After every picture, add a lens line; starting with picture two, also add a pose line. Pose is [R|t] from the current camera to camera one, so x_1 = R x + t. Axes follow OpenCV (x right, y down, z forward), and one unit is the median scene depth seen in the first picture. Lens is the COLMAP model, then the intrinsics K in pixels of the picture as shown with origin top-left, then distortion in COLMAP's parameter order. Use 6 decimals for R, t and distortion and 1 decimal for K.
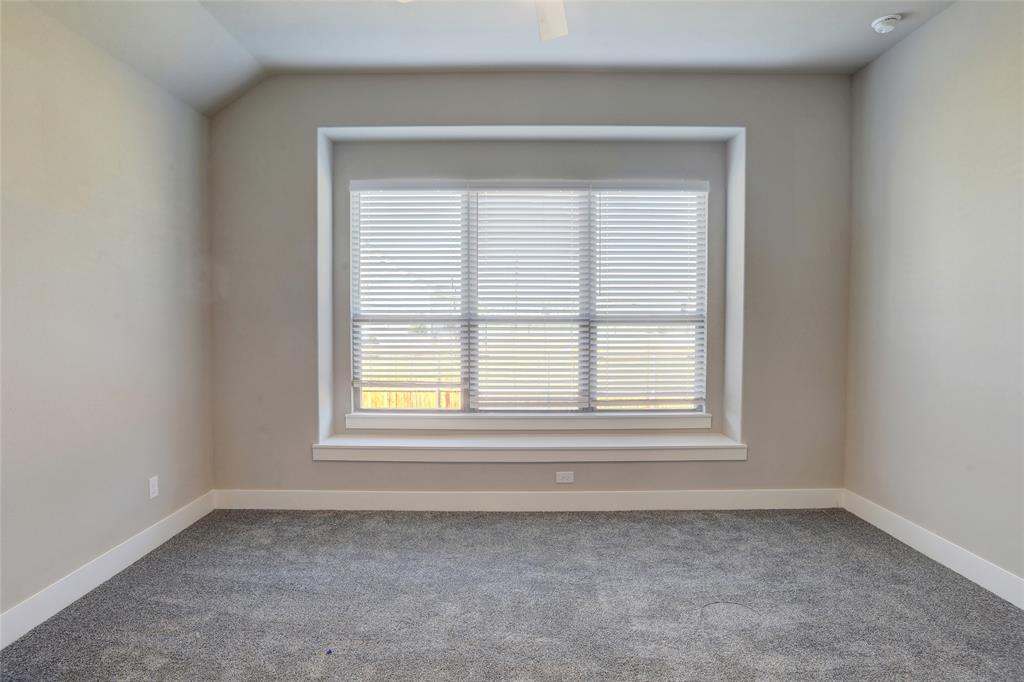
lens RADIAL K [[587.0, 0, 509.9], [0, 587.0, 334.7], [0, 0, 1]] dist [-0.059529, 0.038717]
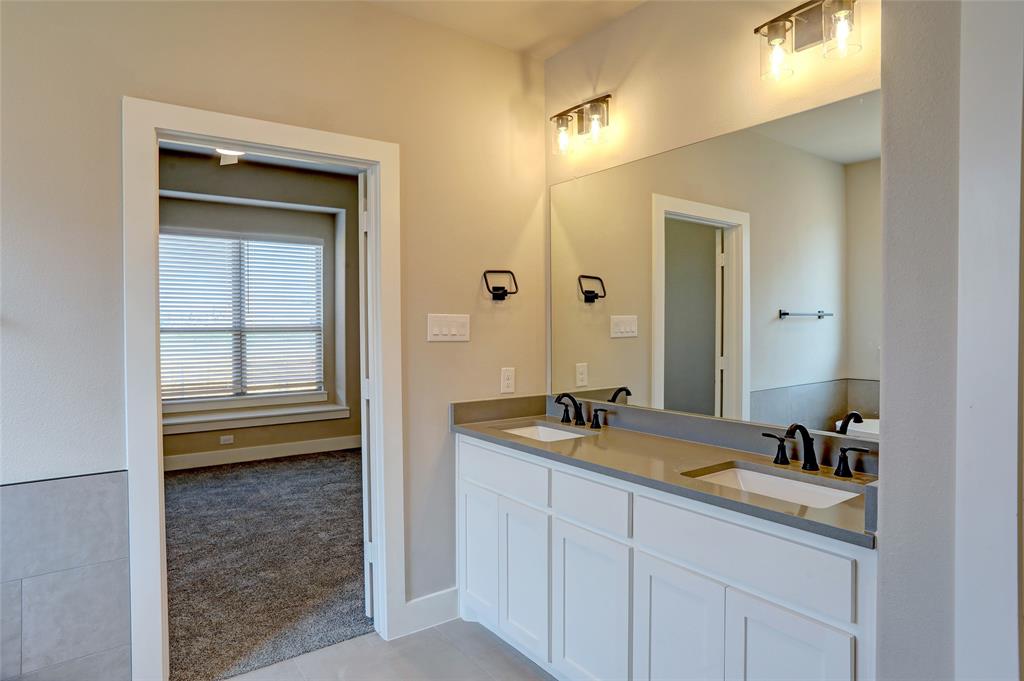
lens RADIAL K [[587.0, 0, 509.9], [0, 587.0, 334.2], [0, 0, 1]] dist [-0.059529, 0.038717]
pose [[0.816096, -0.011549, 0.577801, -0.148224], [0.022851, 0.999663, -0.012293, 0.016561], [-0.577465, 0.023236, 0.816085, -0.536306]]
